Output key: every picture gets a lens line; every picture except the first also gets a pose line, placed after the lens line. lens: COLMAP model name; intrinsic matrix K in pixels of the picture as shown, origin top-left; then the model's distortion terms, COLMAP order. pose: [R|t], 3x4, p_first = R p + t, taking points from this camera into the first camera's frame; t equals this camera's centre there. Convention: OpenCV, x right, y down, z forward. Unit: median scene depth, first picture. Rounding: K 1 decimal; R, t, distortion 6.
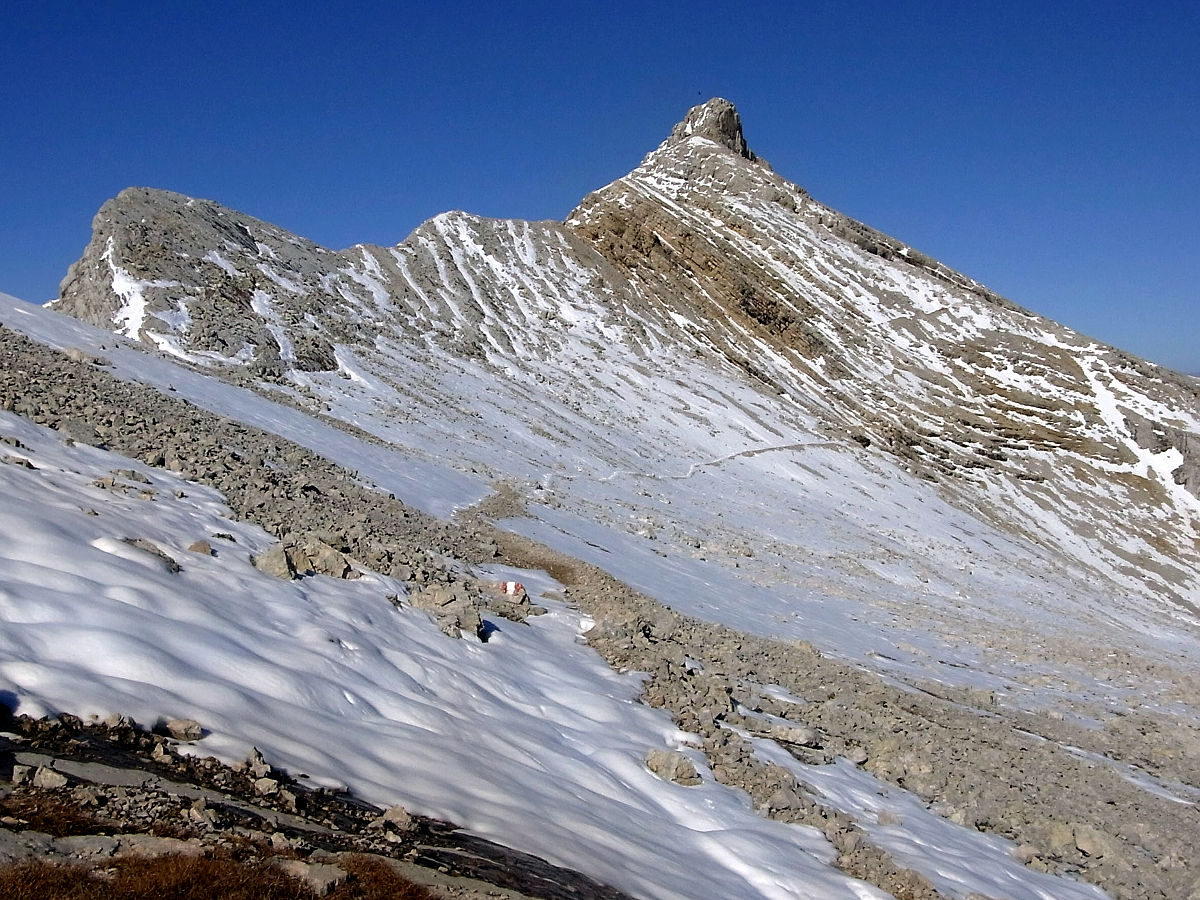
lens RADIAL K [[1374.4, 0, 599.4], [0, 1374.4, 447.9], [0, 0, 1]] dist [0.036728, 0.000000]
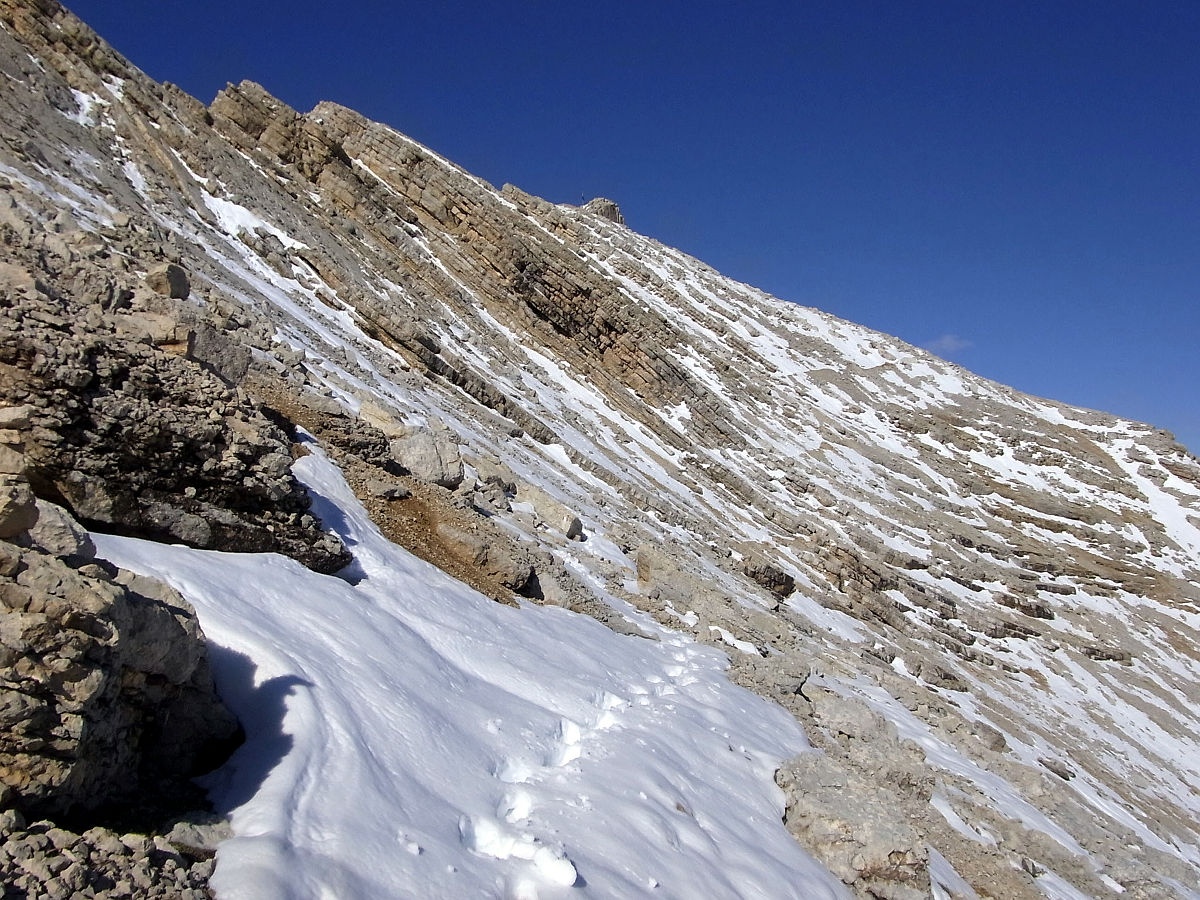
lens RADIAL K [[1123.7, 0, 601.3], [0, 1123.7, 451.1], [0, 0, 1]] dist [-0.014155, 0.000000]
pose [[0.998607, 0.011728, 0.051450, 0.102309], [-0.006129, 0.994167, -0.107678, -0.005626], [-0.052413, 0.107213, 0.992854, 0.554287]]
